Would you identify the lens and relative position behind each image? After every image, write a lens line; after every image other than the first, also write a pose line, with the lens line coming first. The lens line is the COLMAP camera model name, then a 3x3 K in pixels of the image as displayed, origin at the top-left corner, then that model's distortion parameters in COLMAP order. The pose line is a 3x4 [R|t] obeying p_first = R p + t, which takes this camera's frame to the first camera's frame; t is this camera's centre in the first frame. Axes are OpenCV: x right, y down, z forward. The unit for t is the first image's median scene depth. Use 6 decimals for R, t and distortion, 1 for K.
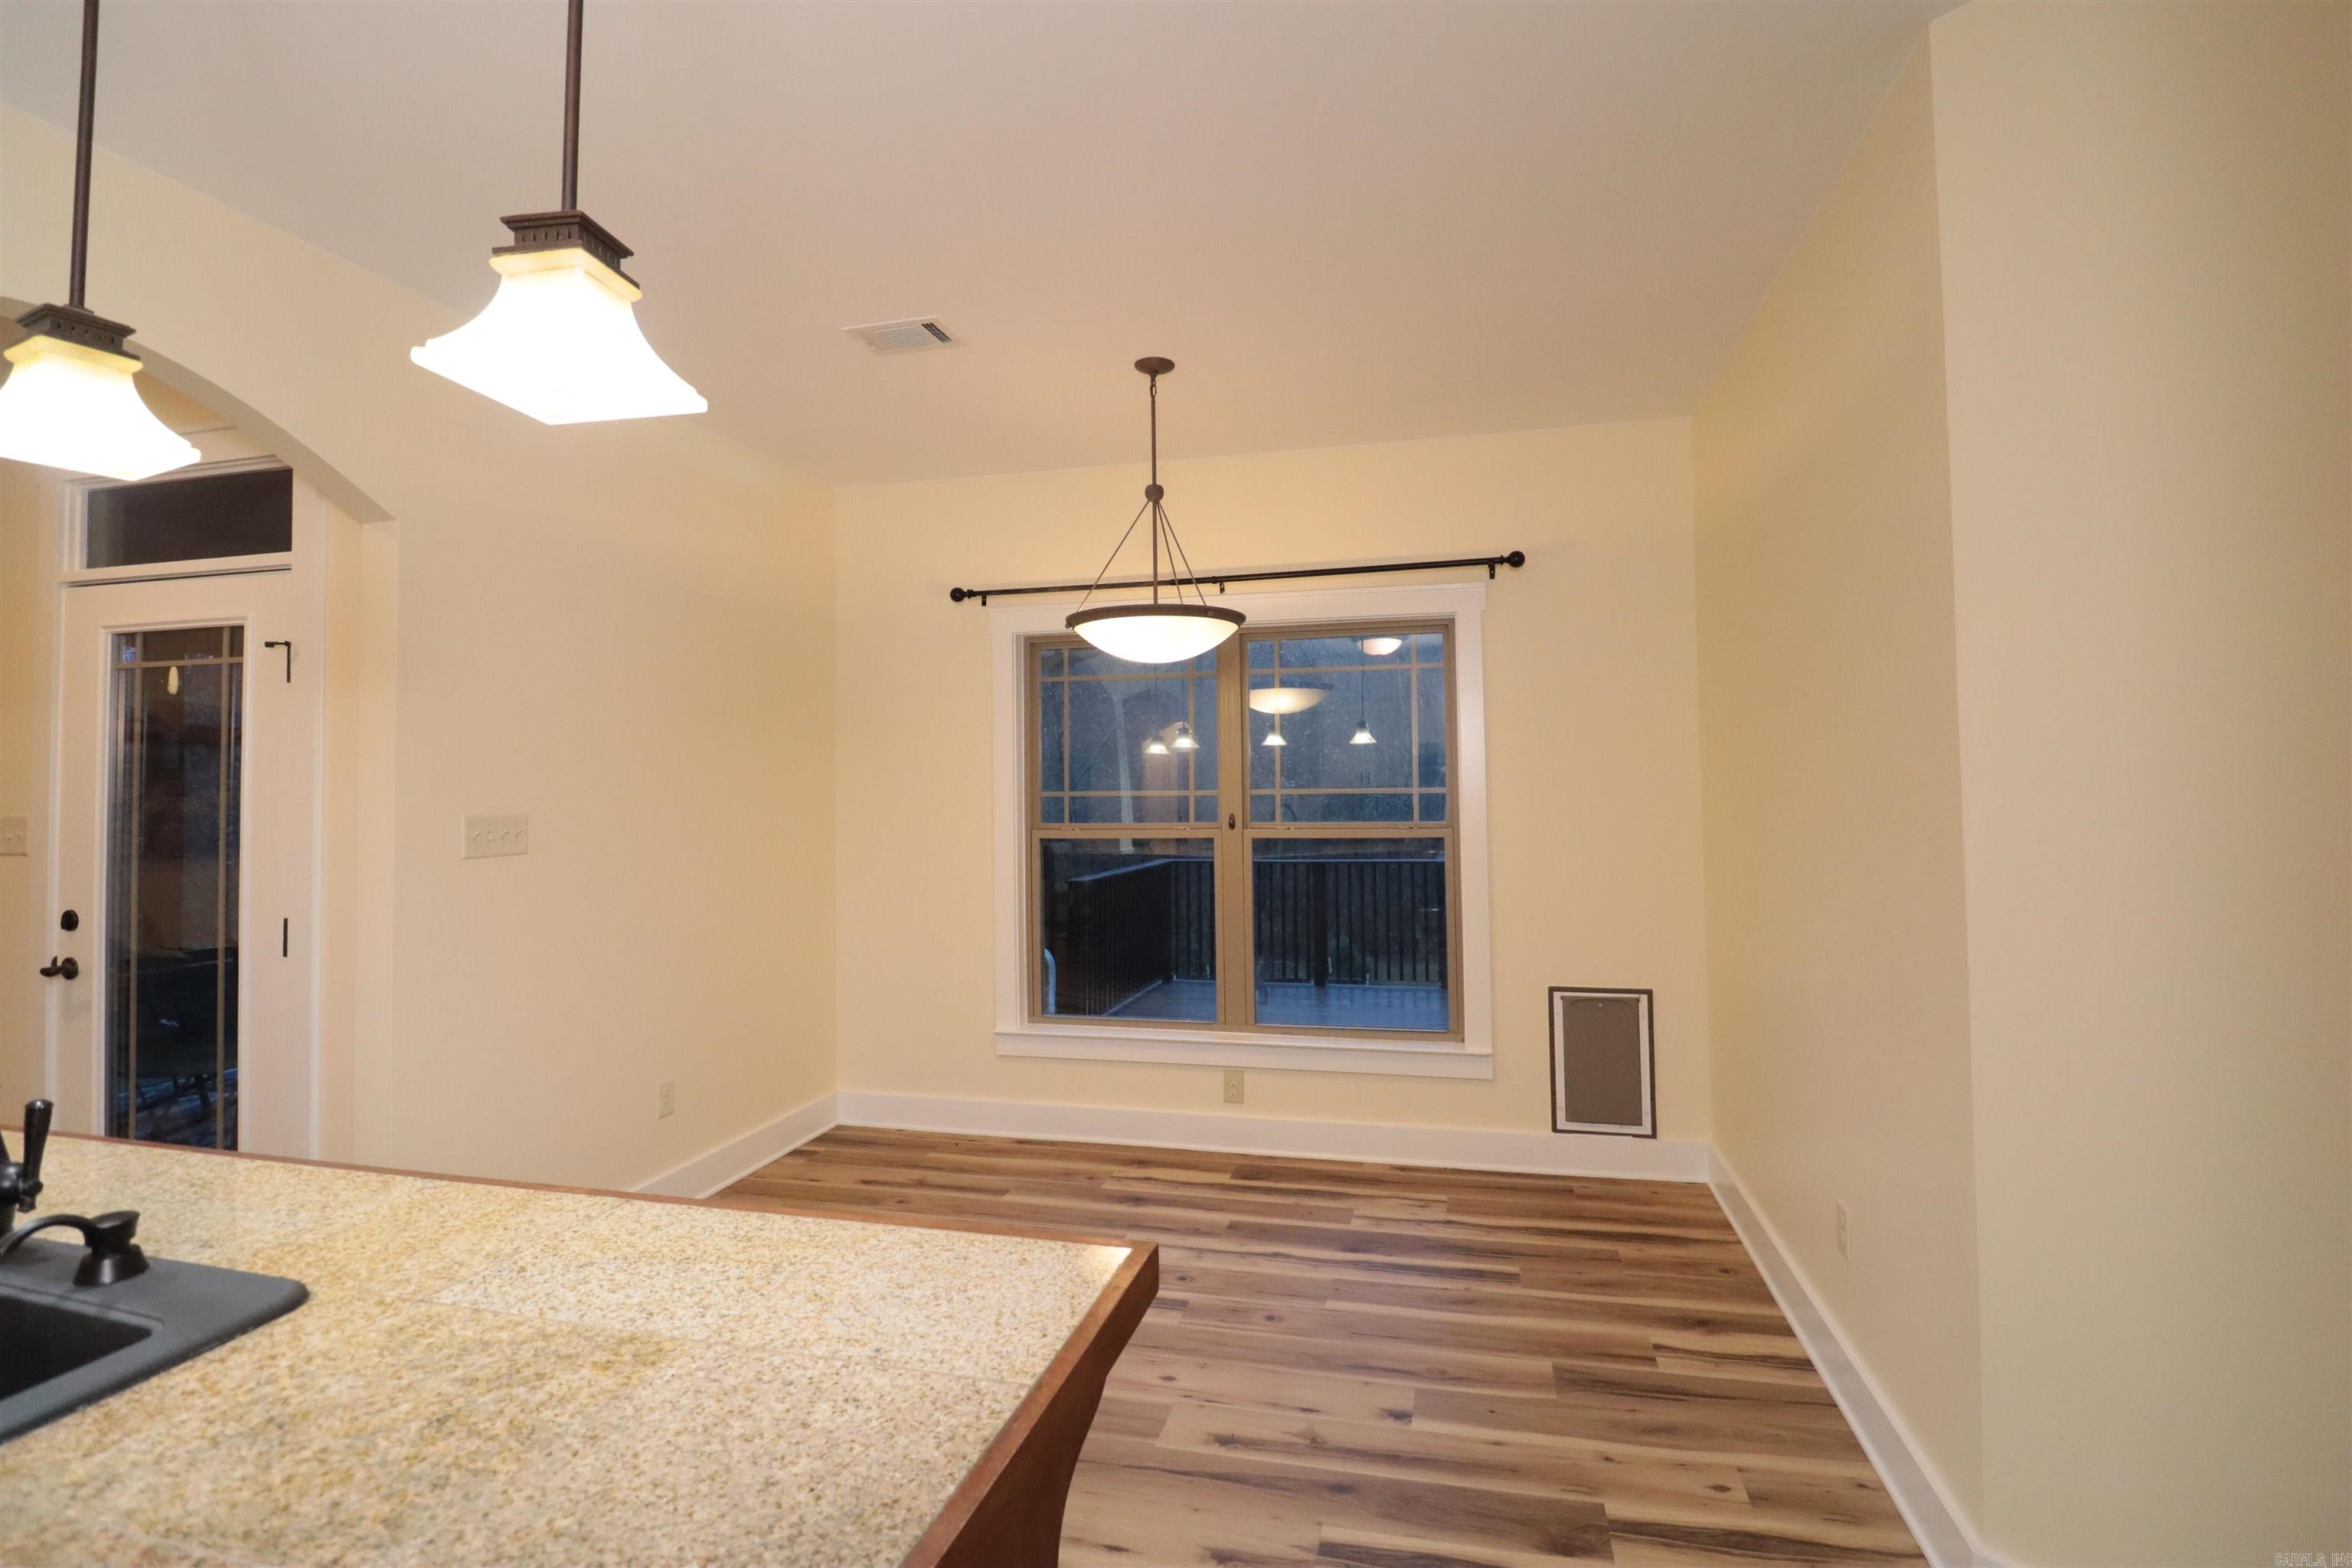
lens RADIAL K [[1089.0, 0, 1208.2], [0, 1089.0, 741.7], [0, 0, 1]] dist [-0.001074, -0.012680]
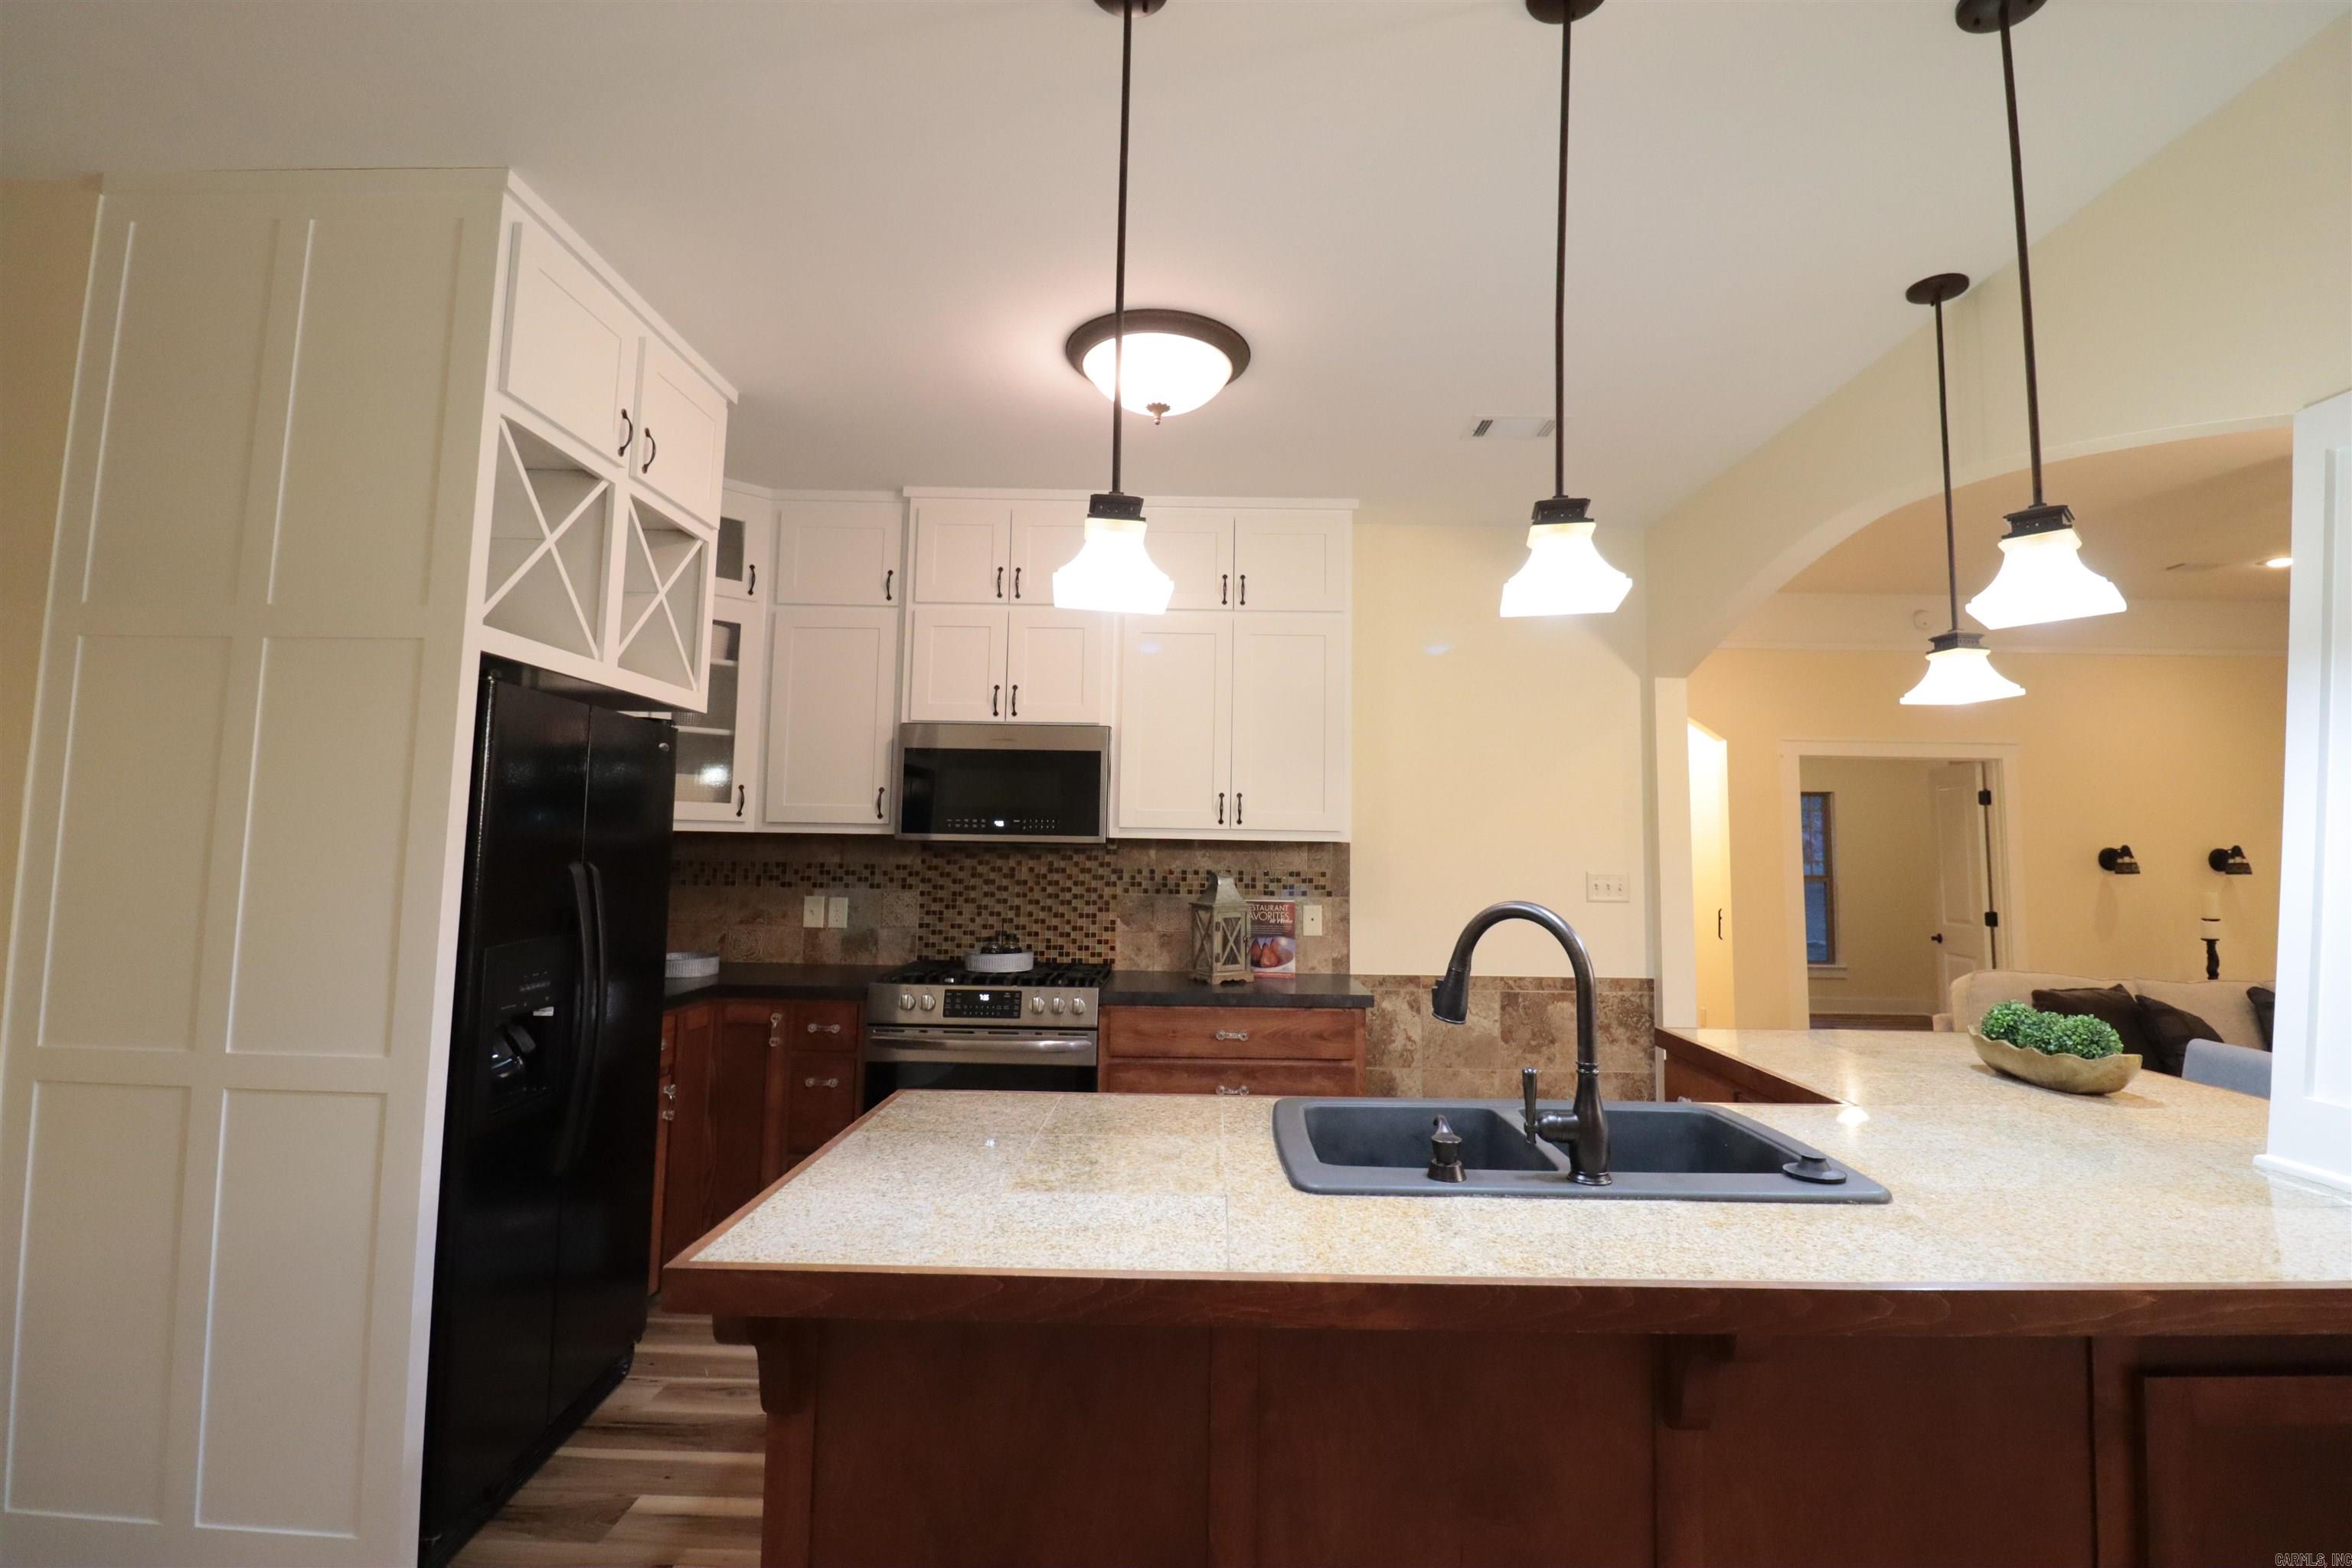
lens RADIAL K [[1089.0, 0, 1202.1], [0, 1089.0, 748.3], [0, 0, 1]] dist [-0.001074, -0.012680]
pose [[-0.974059, -0.023746, -0.225046, -0.331711], [0.006533, 0.991114, -0.132852, 0.103960], [0.226201, -0.130876, -0.965249, 2.370290]]
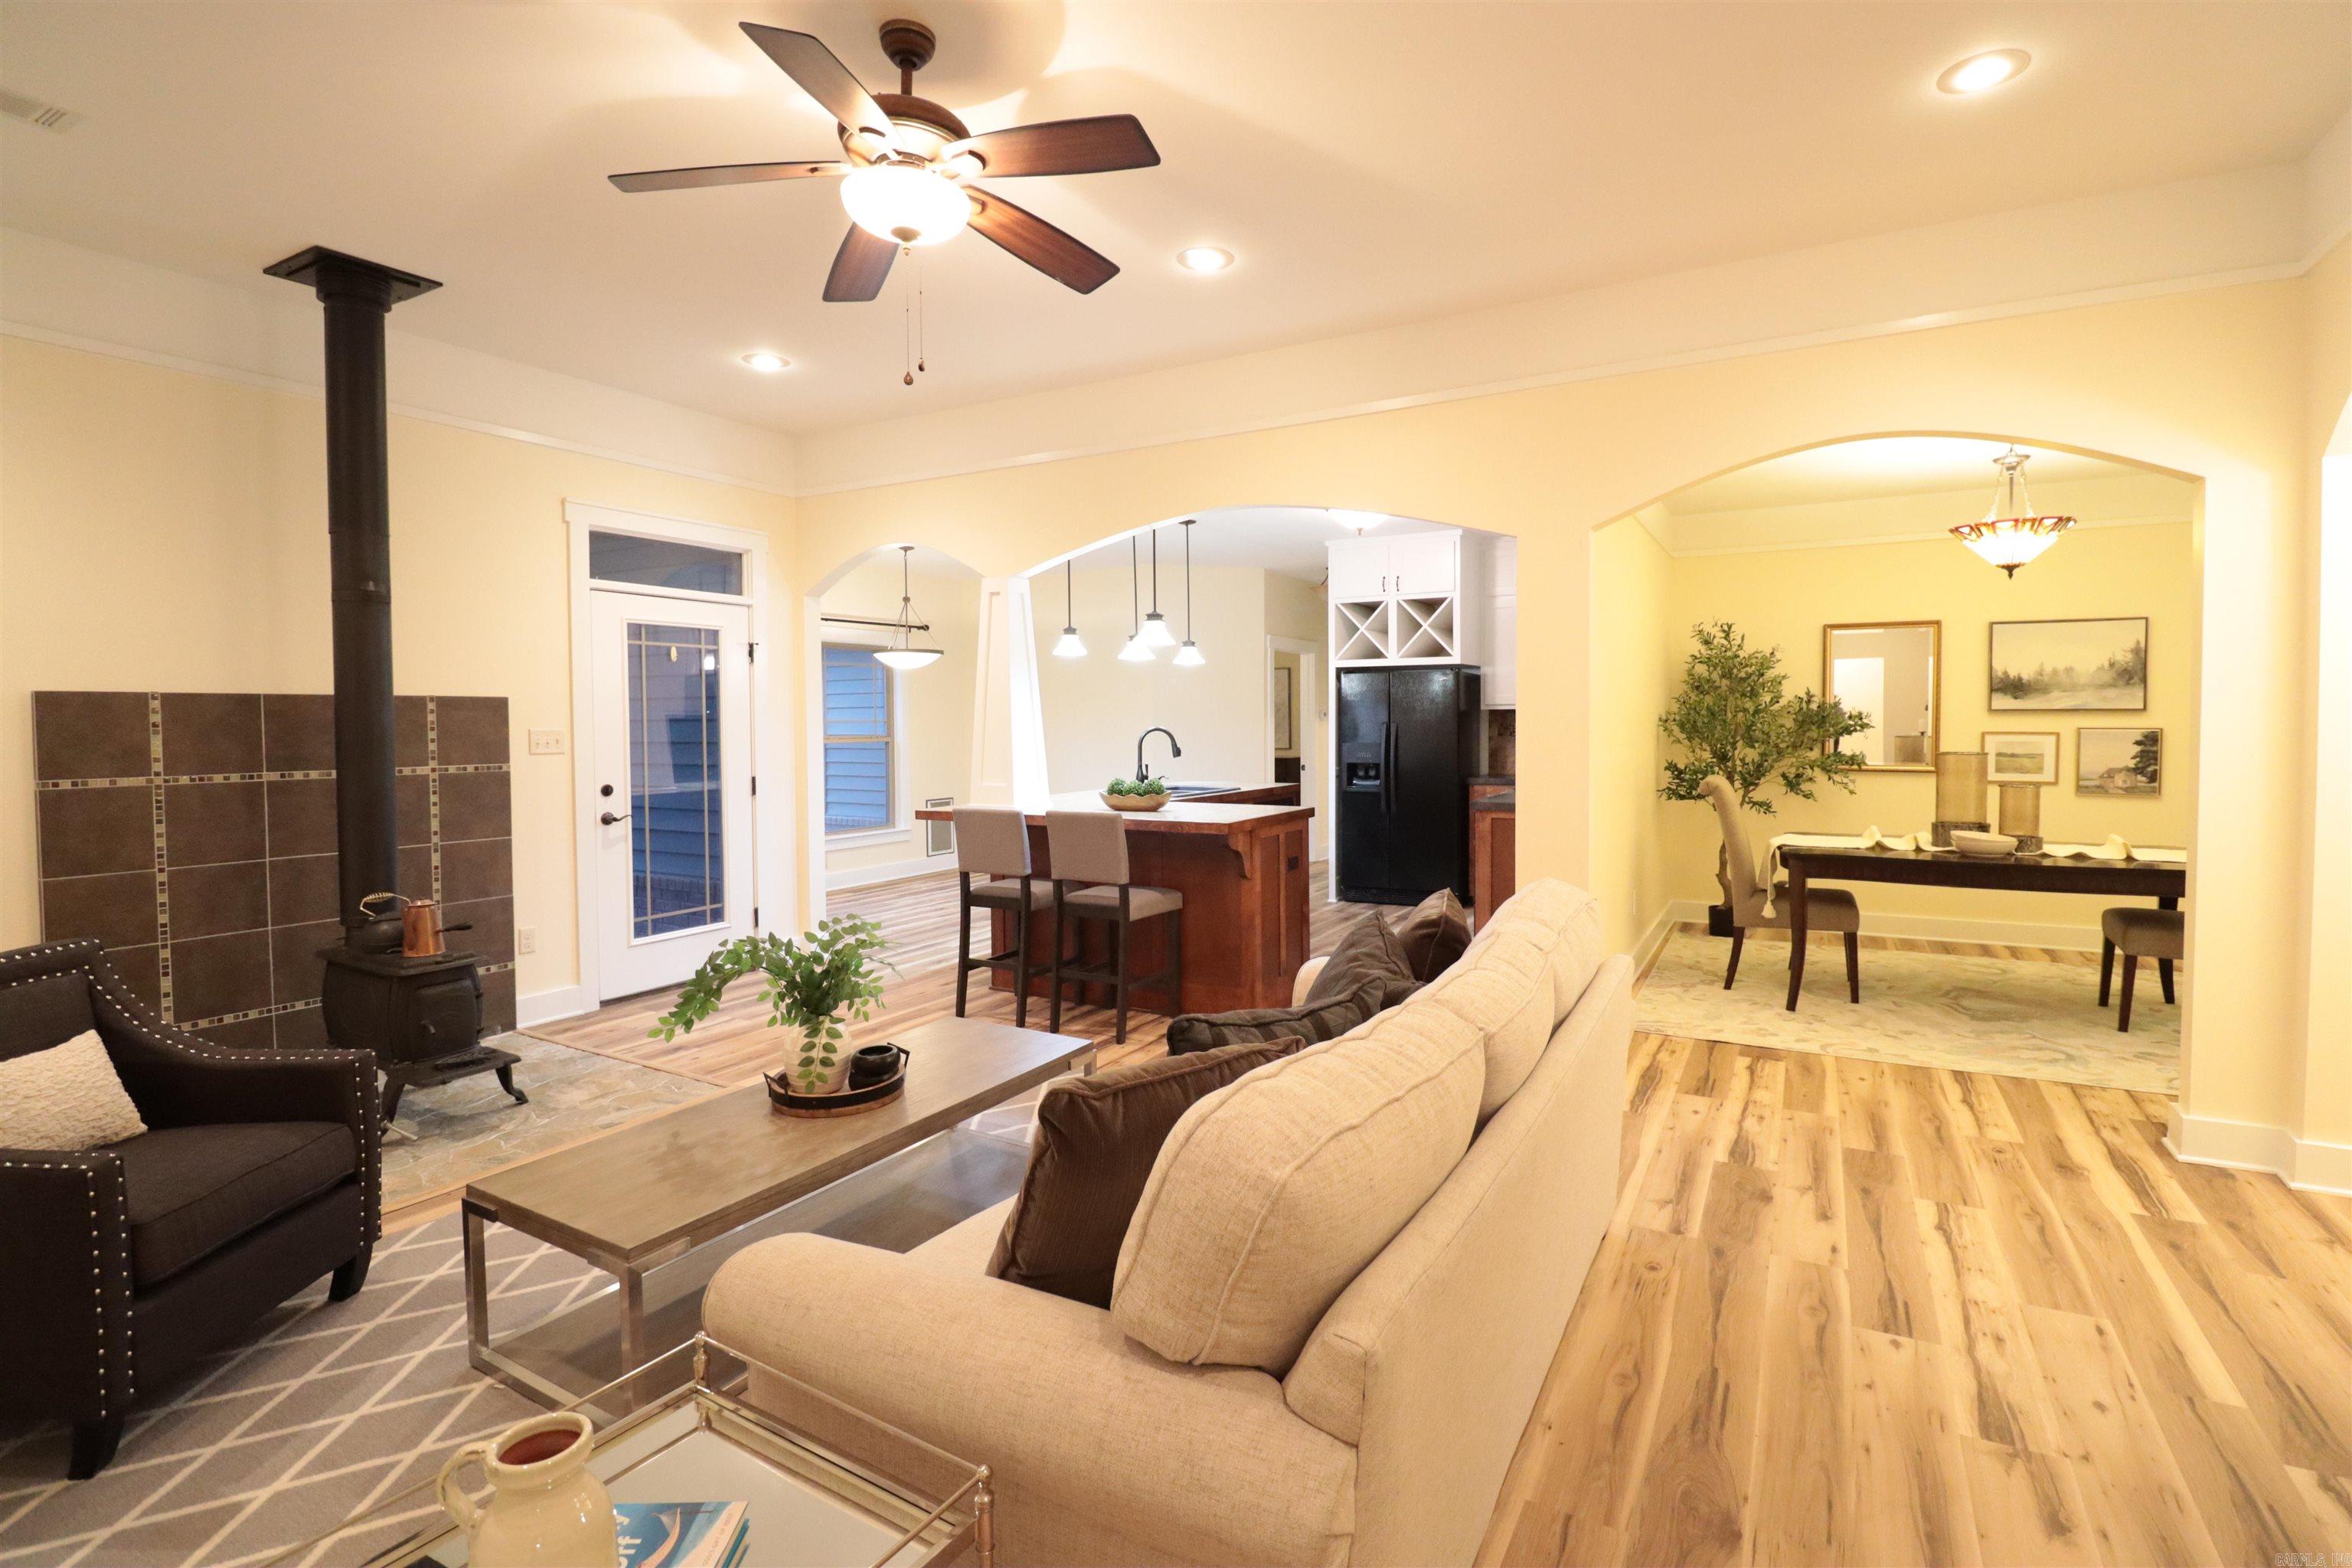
lens RADIAL K [[1089.0, 0, 1196.9], [0, 1089.0, 776.2], [0, 0, 1]] dist [-0.001074, -0.012680]
pose [[0.275785, -0.041616, 0.960318, -7.305492], [-0.037207, 0.997851, 0.053928, 0.049650], [-0.960499, -0.050603, 0.273644, -1.089368]]
